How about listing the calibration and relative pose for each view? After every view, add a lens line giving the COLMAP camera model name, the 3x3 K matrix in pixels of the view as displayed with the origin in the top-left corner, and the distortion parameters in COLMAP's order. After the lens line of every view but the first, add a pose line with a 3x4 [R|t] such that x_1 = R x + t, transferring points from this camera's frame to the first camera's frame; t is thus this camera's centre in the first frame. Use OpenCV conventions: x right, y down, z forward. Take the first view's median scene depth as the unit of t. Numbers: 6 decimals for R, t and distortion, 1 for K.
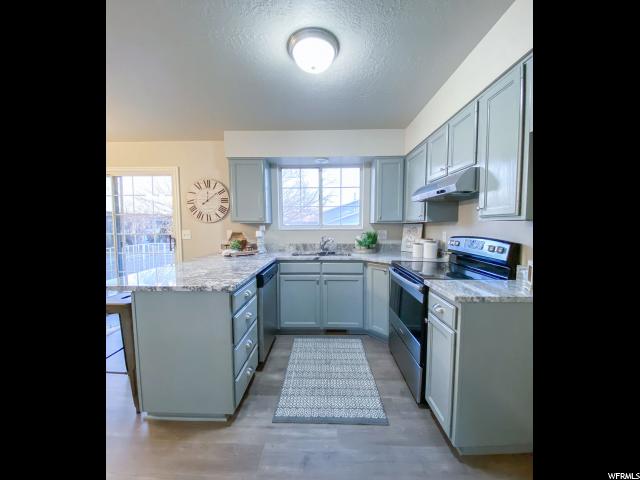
lens RADIAL K [[233.2, 0, 320.6], [0, 233.2, 242.8], [0, 0, 1]] dist [-0.011665, -0.000540]
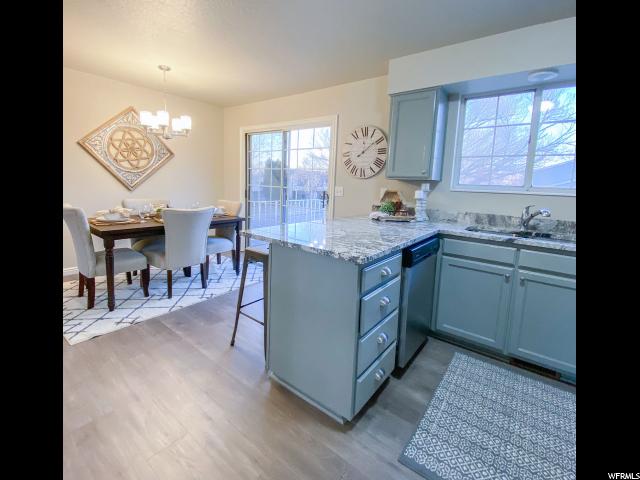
lens RADIAL K [[284.3, 0, 315.8], [0, 284.3, 219.7], [0, 0, 1]] dist [0.001899, -0.003950]
pose [[0.797244, 0.110711, -0.593418, 0.012784], [-0.089232, 0.993852, 0.065538, 0.010345], [0.597025, 0.000702, 0.802222, 0.094897]]
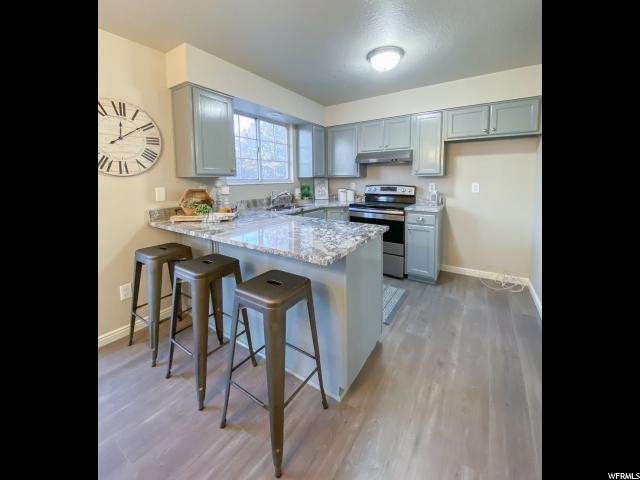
lens RADIAL K [[256.4, 0, 309.6], [0, 256.4, 196.3], [0, 0, 1]] dist [0.001855, -0.000362]
pose [[0.512685, -0.061486, 0.856372, -0.954750], [0.072725, 0.996958, 0.028041, -0.024923], [-0.855491, 0.047904, 0.515597, 0.336440]]
